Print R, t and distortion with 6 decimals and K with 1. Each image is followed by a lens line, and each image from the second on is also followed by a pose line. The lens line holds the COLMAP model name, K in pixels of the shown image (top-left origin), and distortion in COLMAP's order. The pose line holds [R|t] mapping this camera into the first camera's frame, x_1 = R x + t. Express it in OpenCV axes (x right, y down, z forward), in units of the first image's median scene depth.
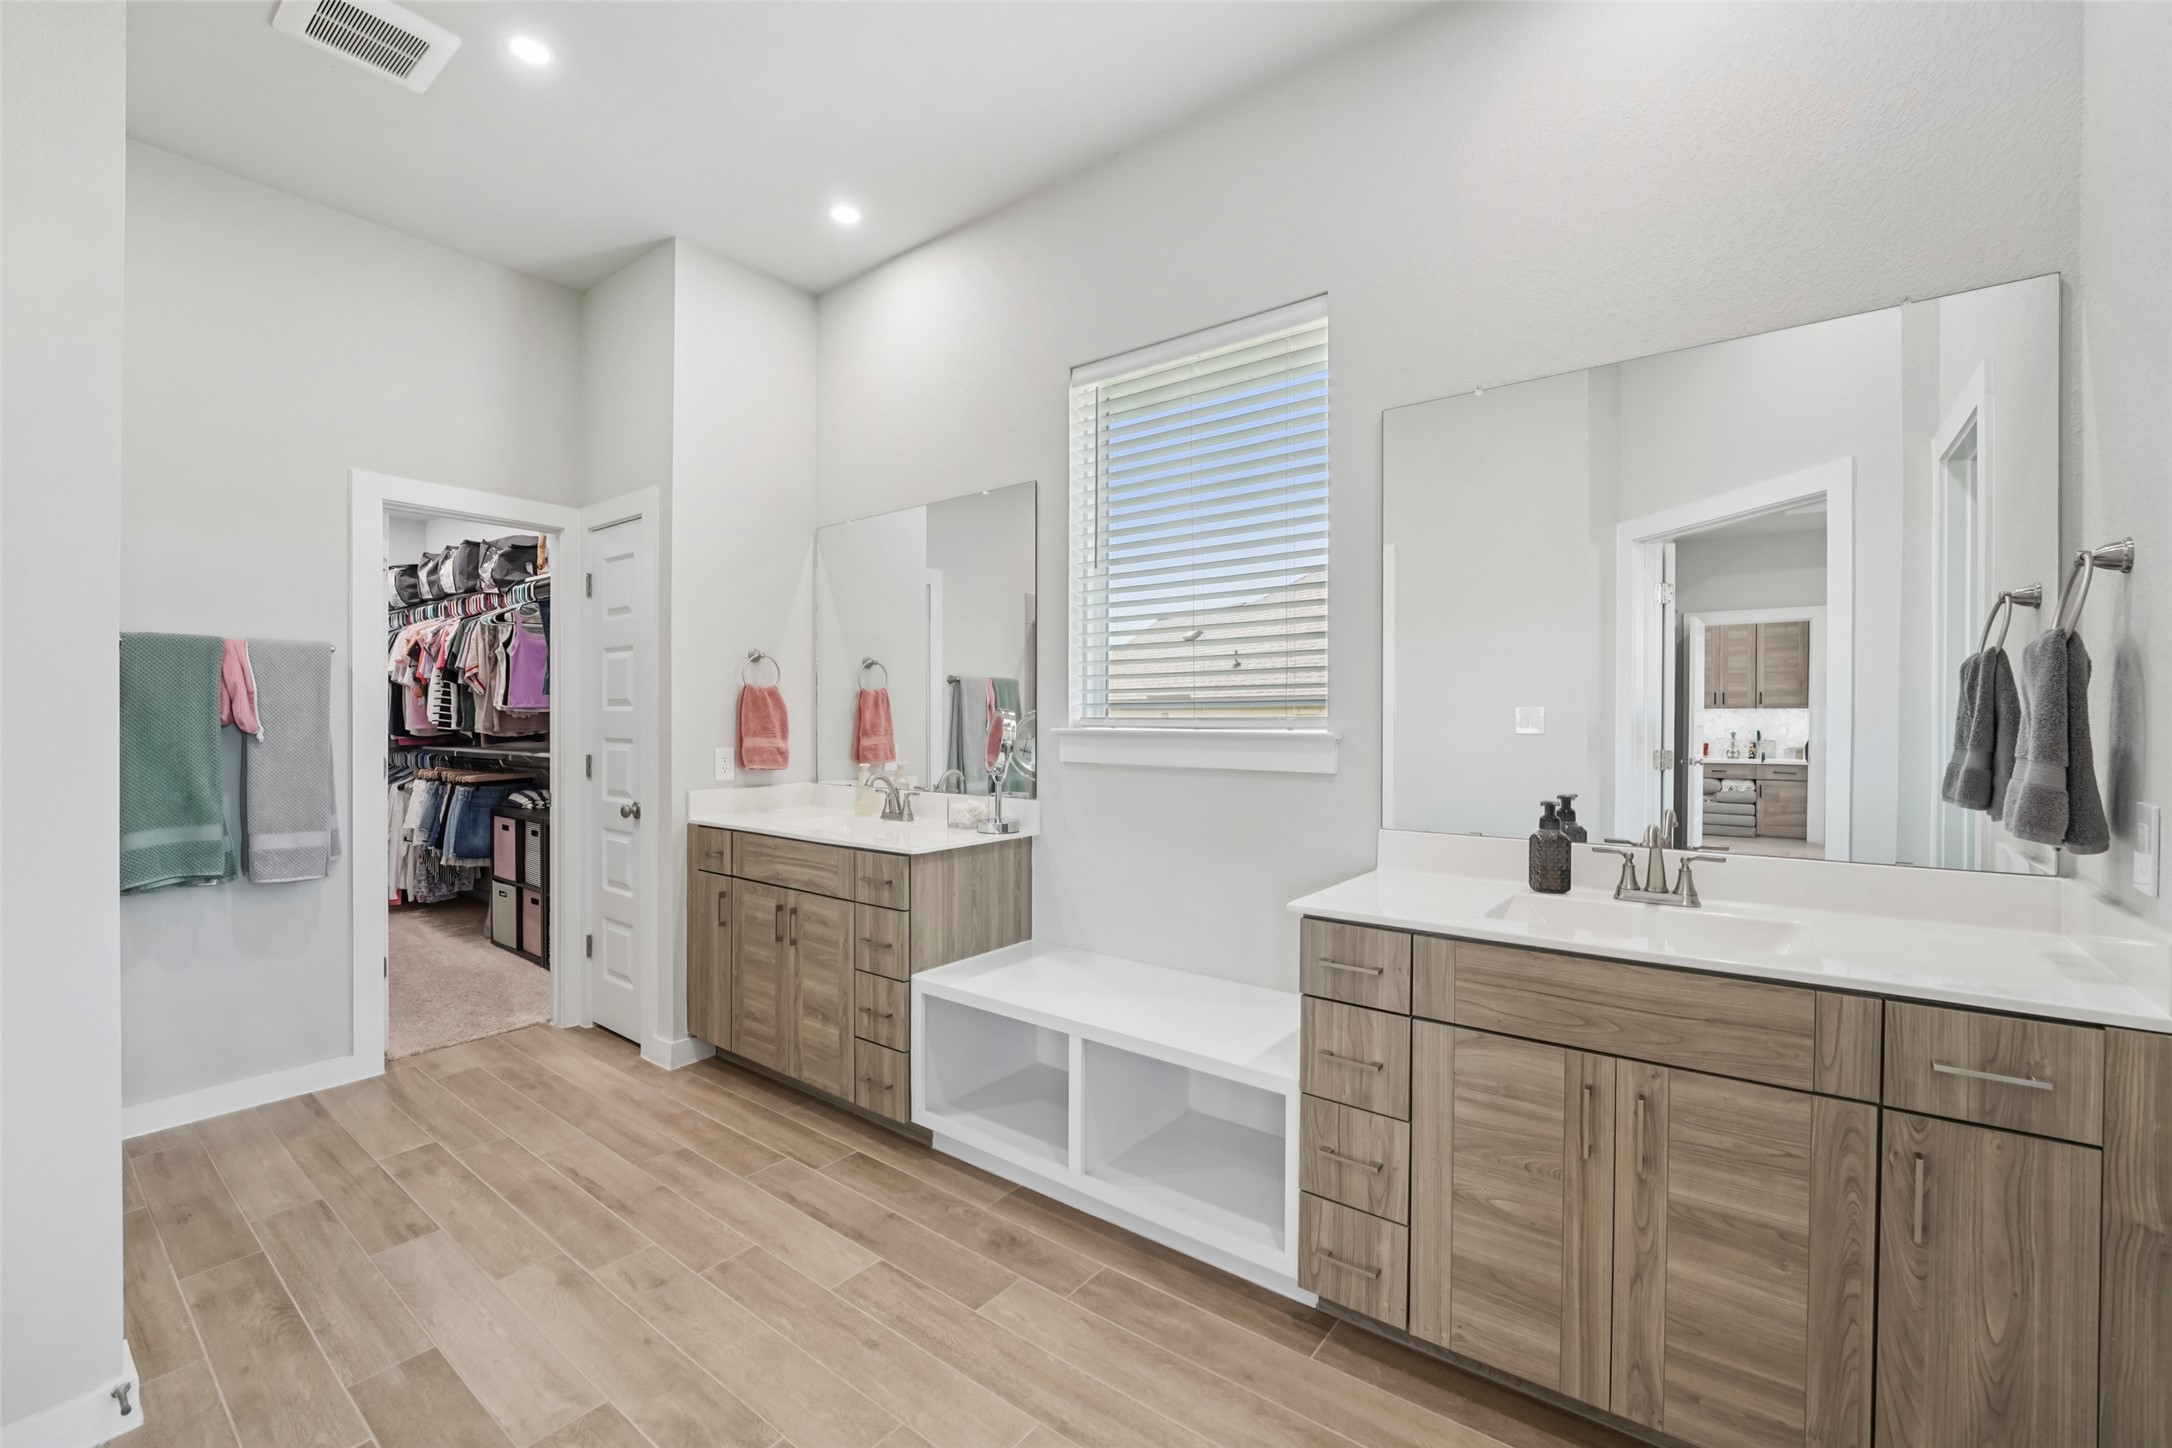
lens RADIAL K [[896.7, 0, 1061.7], [0, 896.7, 718.1], [0, 0, 1]] dist [-0.020136, 0.002806]
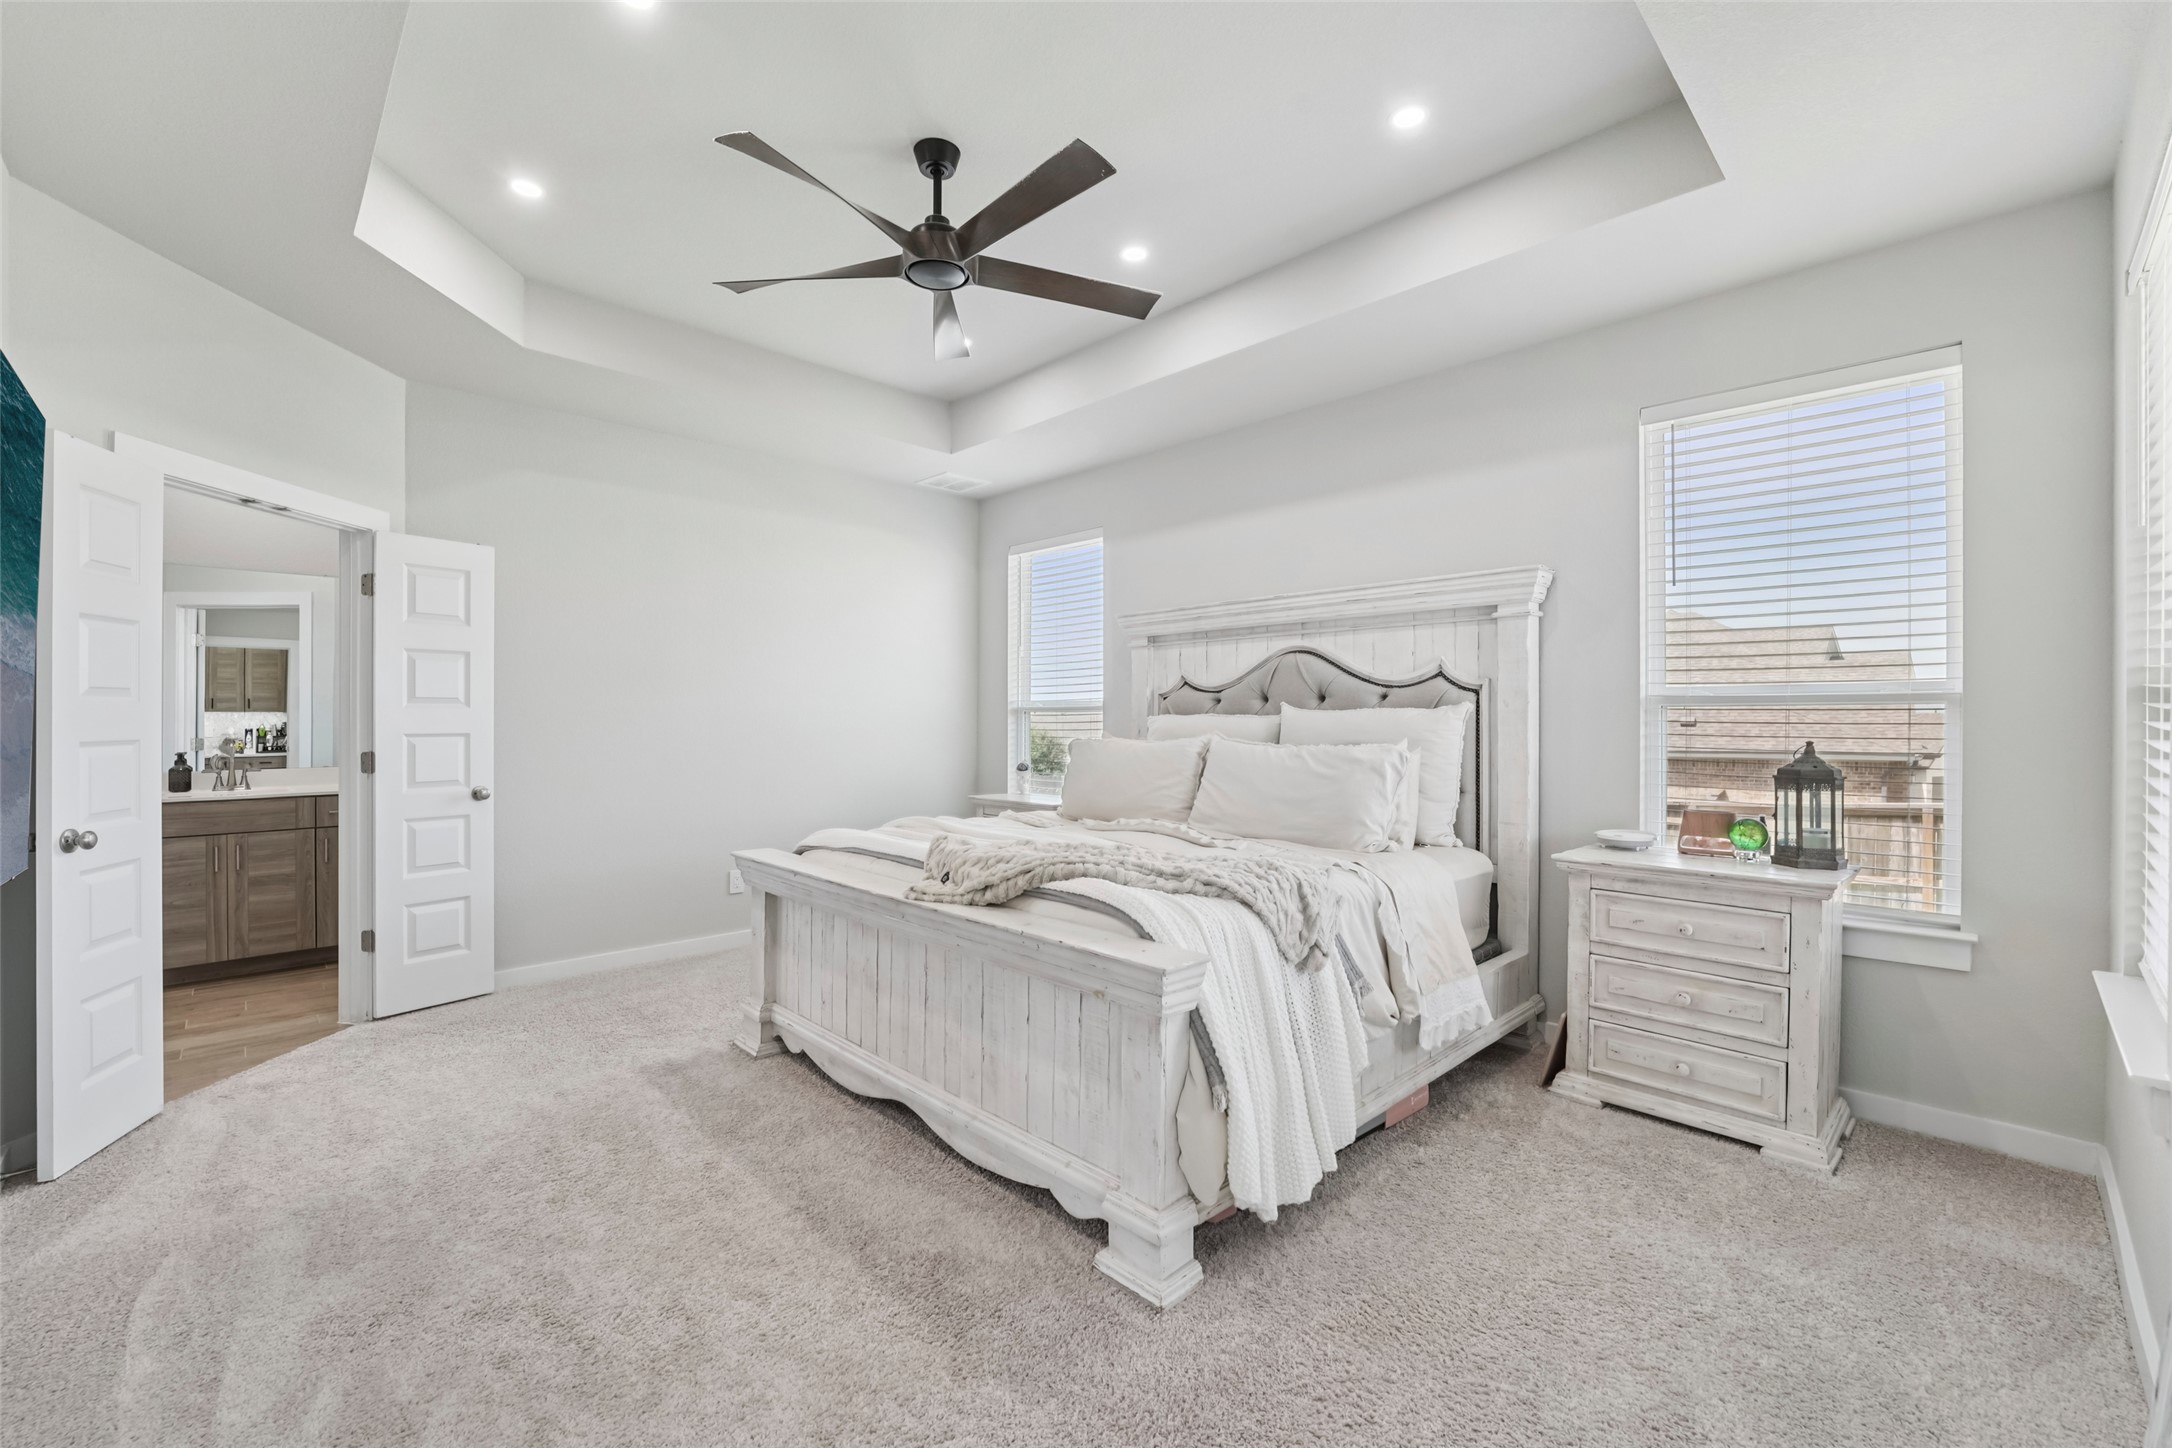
lens RADIAL K [[896.7, 0, 1045.7], [0, 896.7, 716.3], [0, 0, 1]] dist [-0.020136, 0.002806]
pose [[0.157596, -0.000639, 0.987503, -0.521144], [0.005591, 0.999984, -0.000245, 0.004818], [-0.987488, 0.005560, 0.157597, -0.605484]]
